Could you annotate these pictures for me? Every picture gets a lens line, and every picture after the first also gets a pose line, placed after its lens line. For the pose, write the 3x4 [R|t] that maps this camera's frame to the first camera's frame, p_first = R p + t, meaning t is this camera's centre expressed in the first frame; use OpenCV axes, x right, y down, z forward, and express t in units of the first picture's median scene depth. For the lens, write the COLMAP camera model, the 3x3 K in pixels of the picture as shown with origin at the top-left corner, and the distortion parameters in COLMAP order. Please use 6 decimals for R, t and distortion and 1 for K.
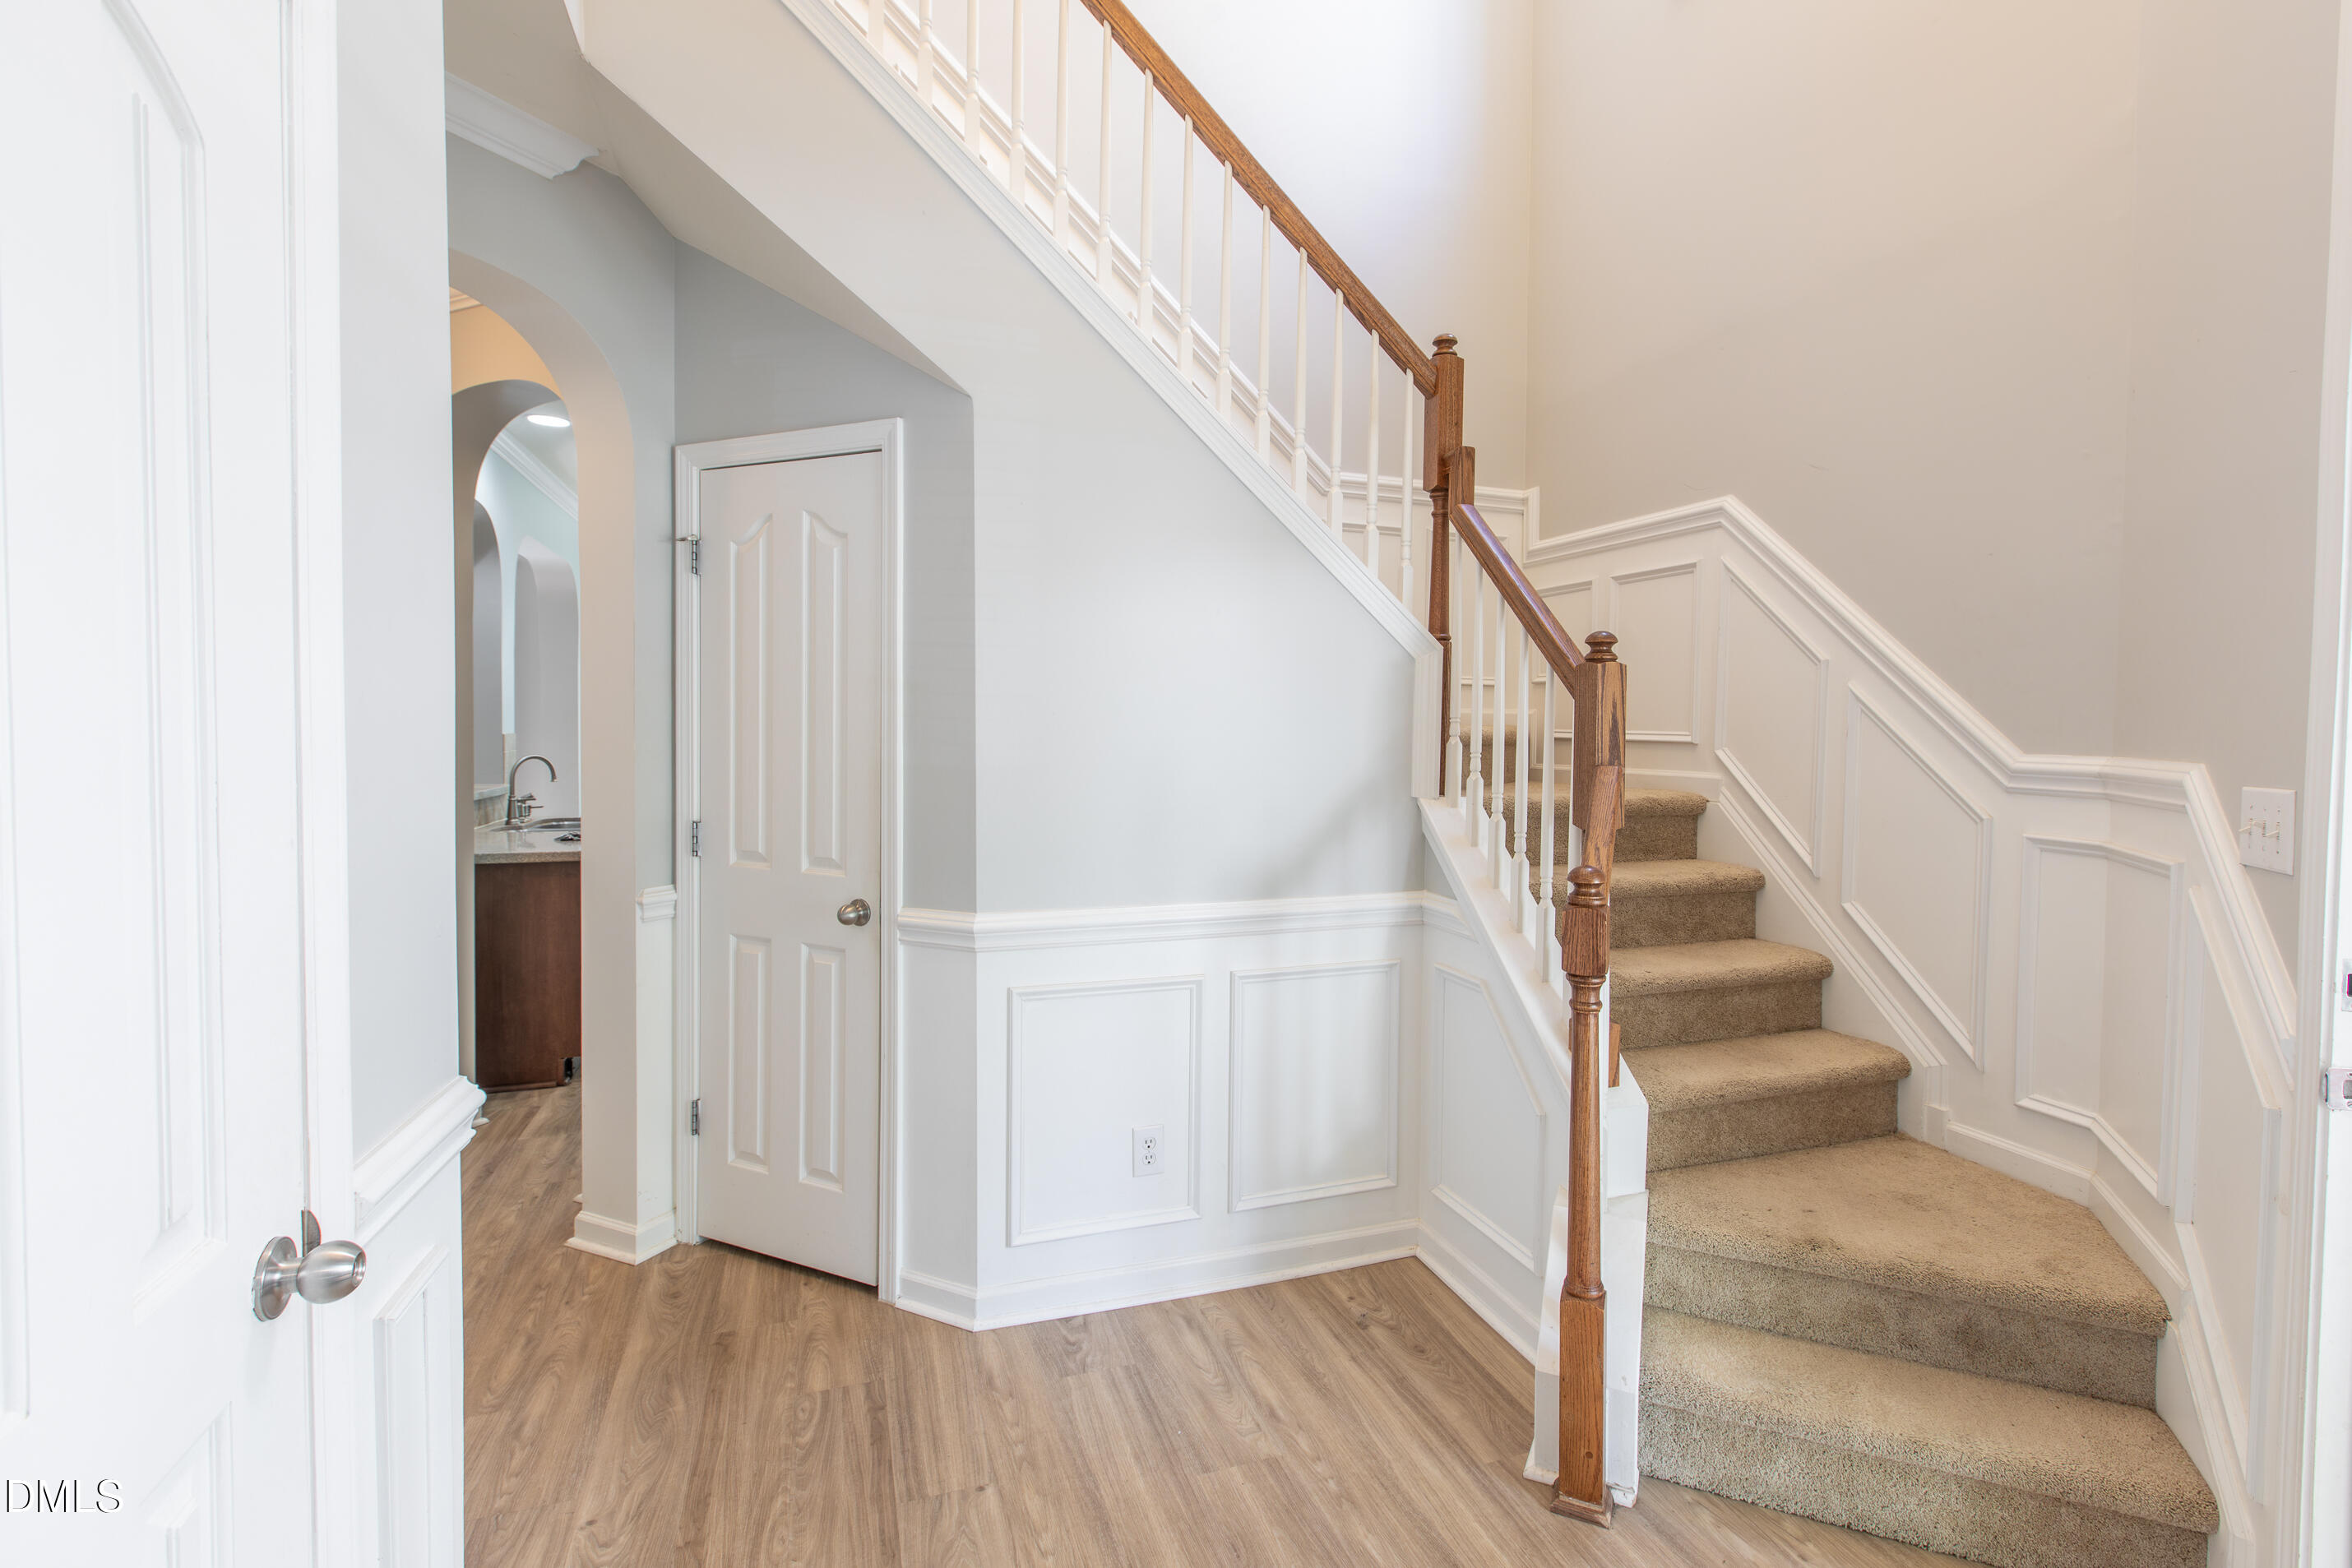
lens RADIAL K [[1085.2, 0, 1254.6], [0, 1085.2, 770.3], [0, 0, 1]] dist [0.012521, -0.002876]
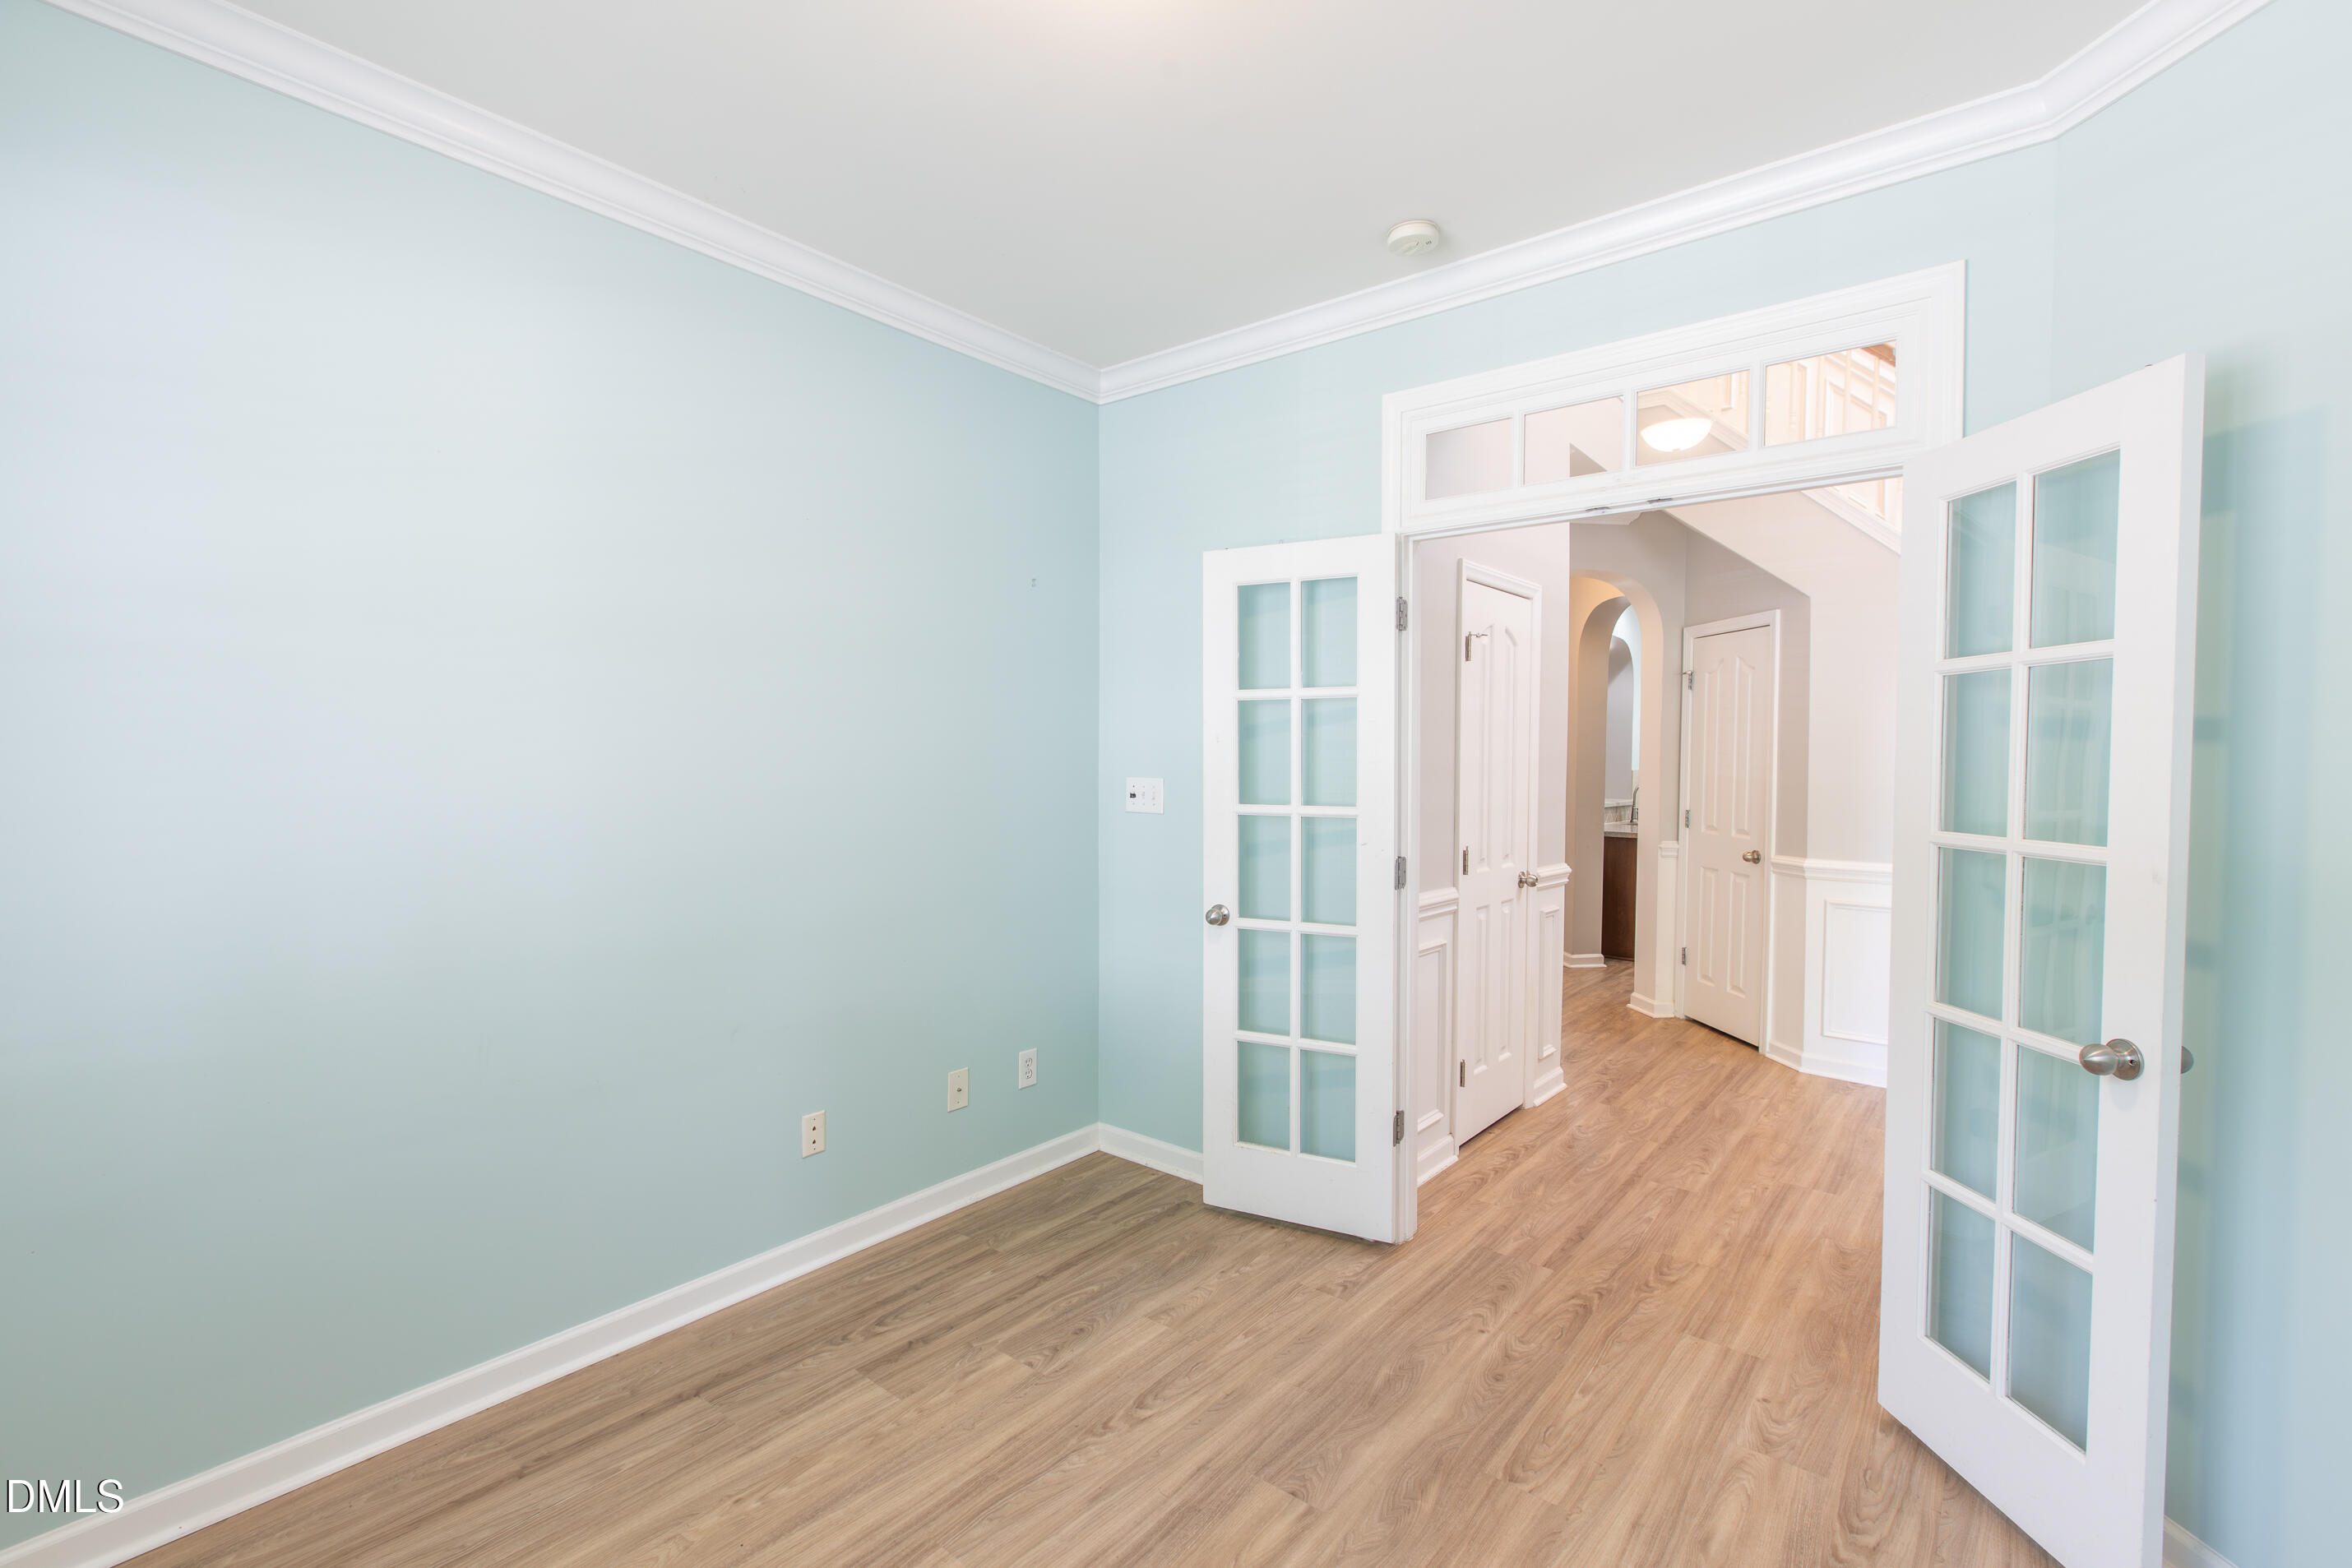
lens RADIAL K [[1085.2, 0, 1156.6], [0, 1085.2, 804.5], [0, 0, 1]] dist [0.012521, -0.002876]
pose [[0.486768, 0.022515, -0.873241, 0.837994], [-0.030109, 0.999506, 0.008987, 0.050331], [0.873012, 0.021918, 0.487206, -0.924364]]
